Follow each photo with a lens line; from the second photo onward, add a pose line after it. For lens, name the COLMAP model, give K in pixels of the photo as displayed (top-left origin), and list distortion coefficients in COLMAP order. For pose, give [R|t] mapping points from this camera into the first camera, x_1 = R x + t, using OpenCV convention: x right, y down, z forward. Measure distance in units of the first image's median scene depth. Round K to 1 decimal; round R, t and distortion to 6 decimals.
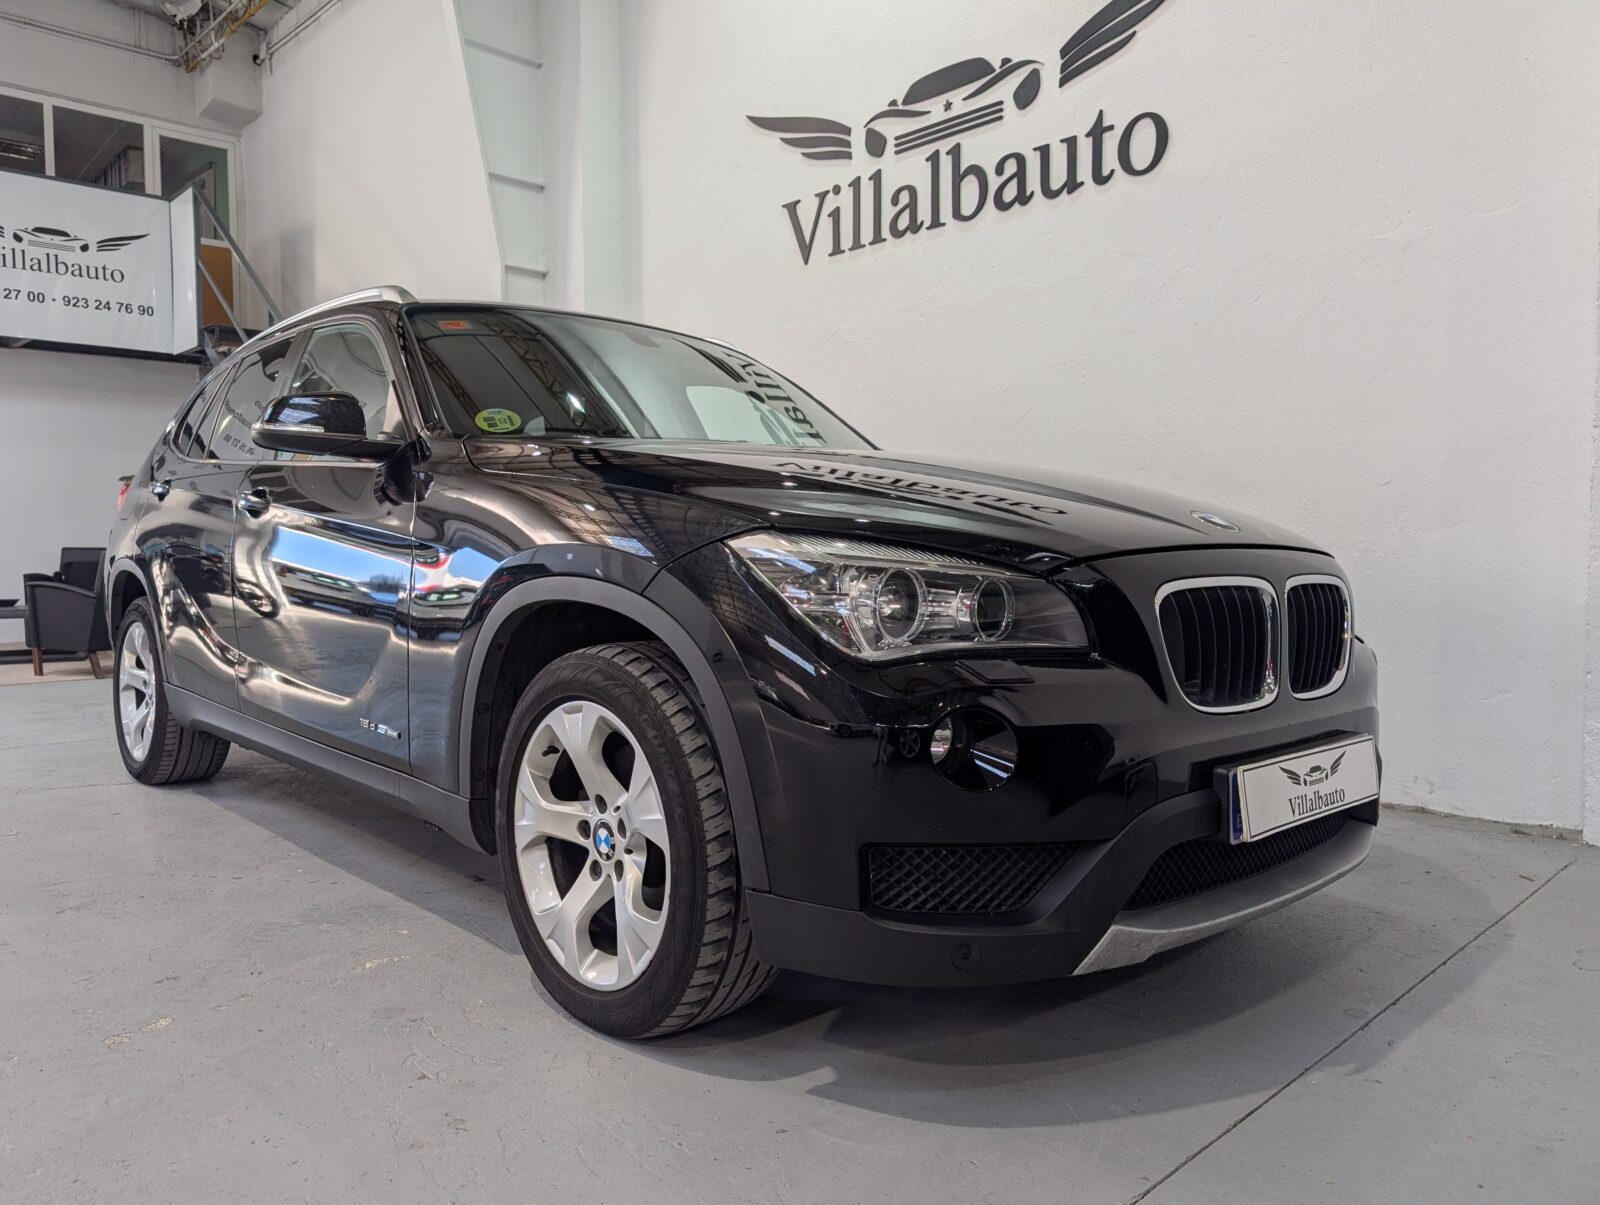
lens RADIAL K [[1164.3, 0, 792.0], [0, 1164.3, 587.0], [0, 0, 1]] dist [-0.000673, -0.000281]
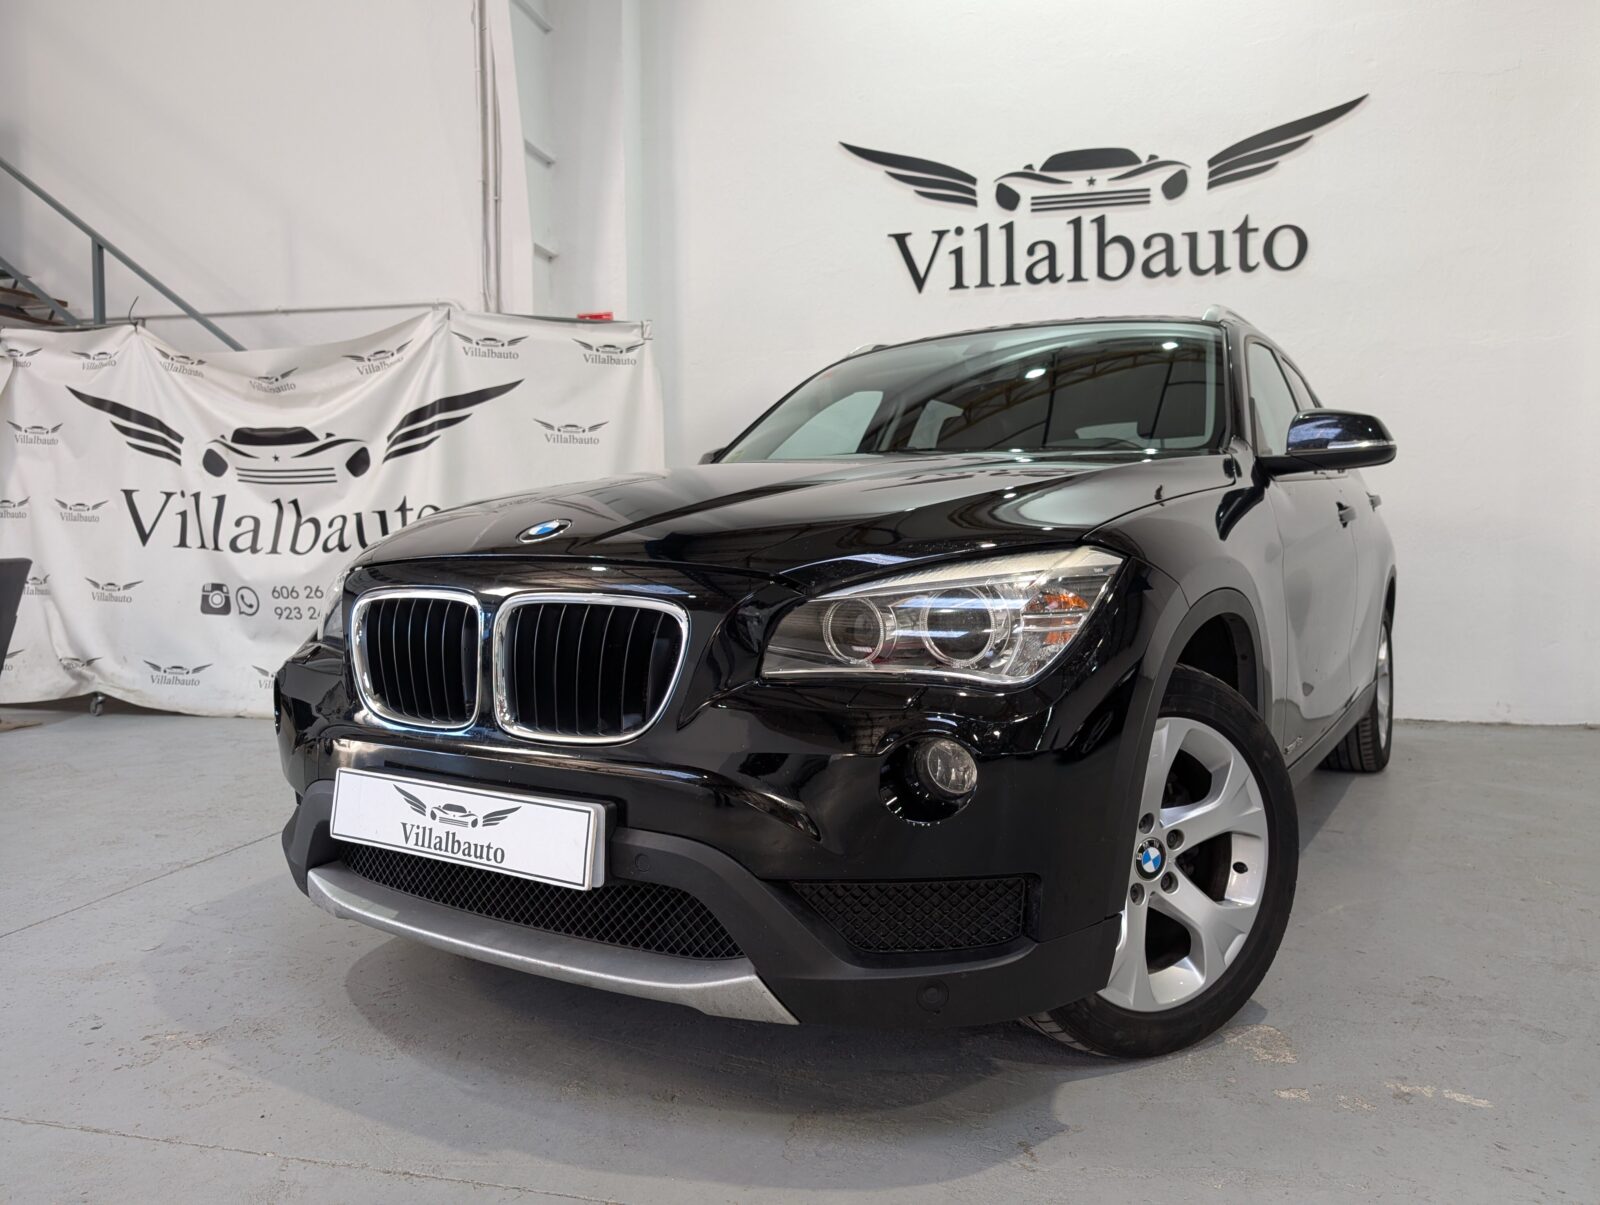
lens RADIAL K [[1164.3, 0, 812.0], [0, 1164.3, 593.4], [0, 0, 1]] dist [-0.000673, -0.000281]
pose [[0.843301, -0.020173, 0.537063, -0.728429], [0.017317, 0.999796, 0.010362, -0.008168], [-0.537162, 0.000562, 0.843479, 0.142184]]
